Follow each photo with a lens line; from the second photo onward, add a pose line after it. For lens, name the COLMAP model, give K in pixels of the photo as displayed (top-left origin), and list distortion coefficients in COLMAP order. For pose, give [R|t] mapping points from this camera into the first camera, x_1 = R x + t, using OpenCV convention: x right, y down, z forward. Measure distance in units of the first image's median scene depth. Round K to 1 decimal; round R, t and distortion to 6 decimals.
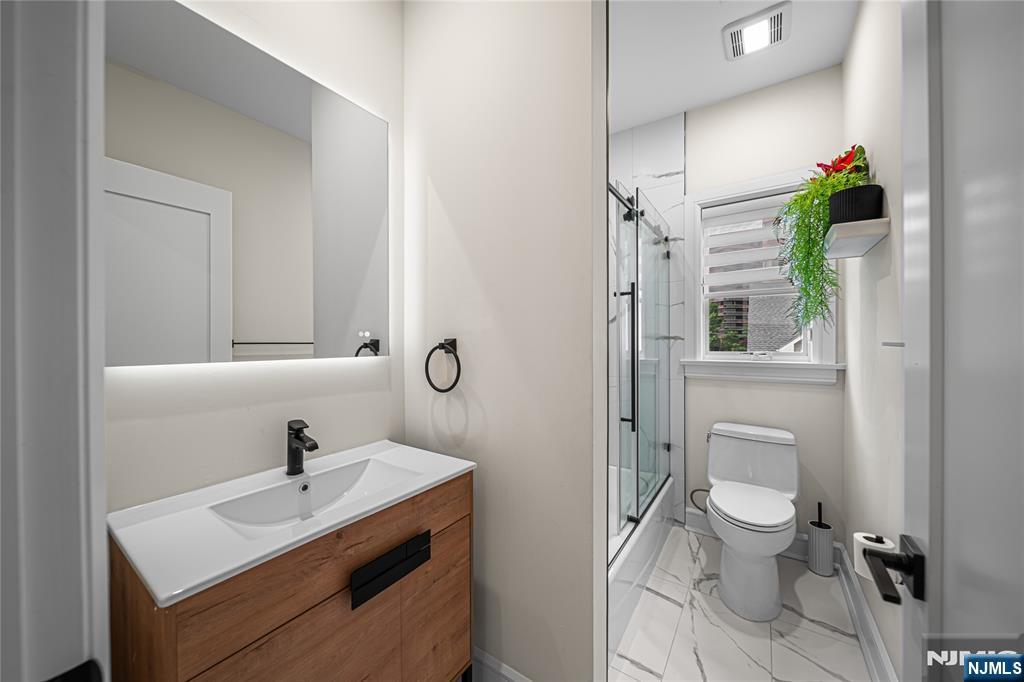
lens RADIAL K [[364.6, 0, 517.4], [0, 364.6, 342.3], [0, 0, 1]] dist [0.001157, -0.001296]
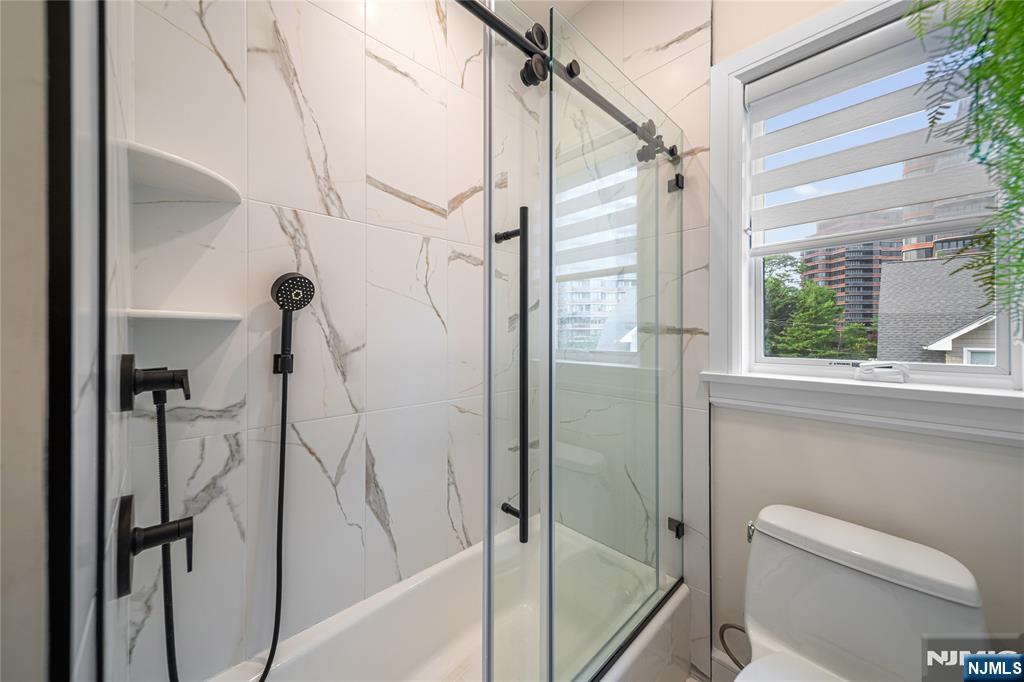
lens RADIAL K [[364.6, 0, 503.3], [0, 364.6, 333.1], [0, 0, 1]] dist [0.001157, -0.001296]
pose [[0.971550, 0.003573, -0.236809, 0.285384], [-0.004884, 0.999976, -0.004950, -0.005502], [0.236786, 0.005965, 0.971544, 0.398847]]
